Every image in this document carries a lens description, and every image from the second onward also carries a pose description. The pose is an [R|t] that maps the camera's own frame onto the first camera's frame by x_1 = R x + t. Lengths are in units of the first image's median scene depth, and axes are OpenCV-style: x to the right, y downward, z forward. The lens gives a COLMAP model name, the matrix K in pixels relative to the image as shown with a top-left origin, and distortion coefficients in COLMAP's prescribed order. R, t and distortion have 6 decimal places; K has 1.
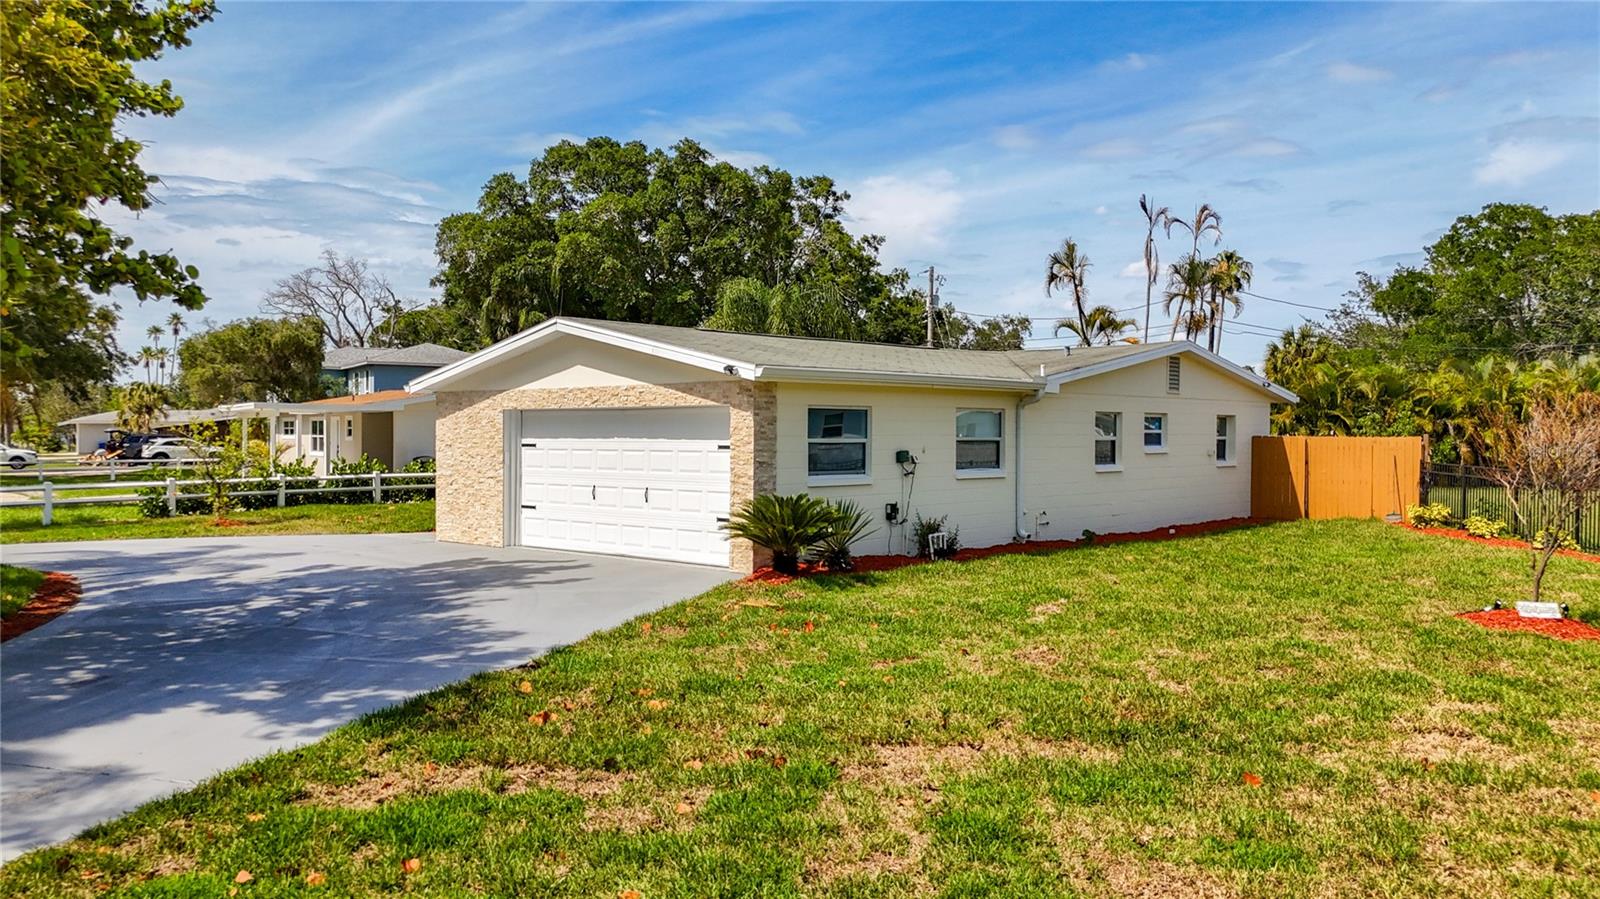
lens RADIAL K [[1201.7, 0, 802.8], [0, 1201.7, 439.9], [0, 0, 1]] dist [0.053983, -0.095437]
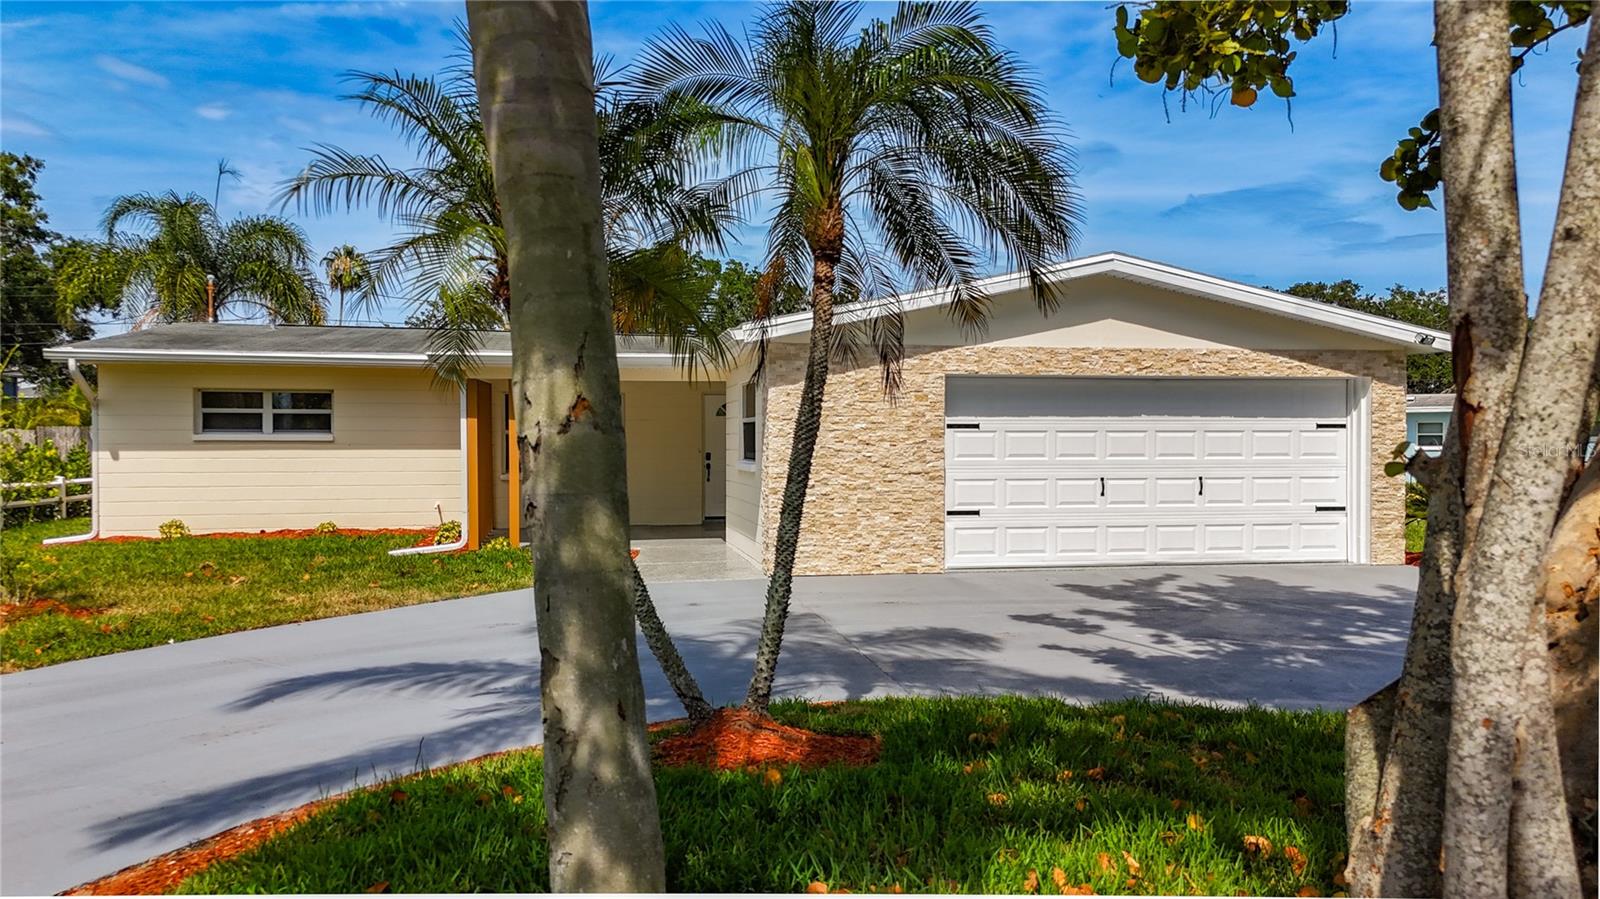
lens RADIAL K [[1201.7, 0, 802.8], [0, 1201.7, 439.9], [0, 0, 1]] dist [0.053983, -0.095437]
pose [[0.625242, -0.005466, 0.780412, -0.908594], [0.003849, 0.999985, 0.003920, 0.010419], [-0.780422, 0.000553, 0.625253, 0.683270]]
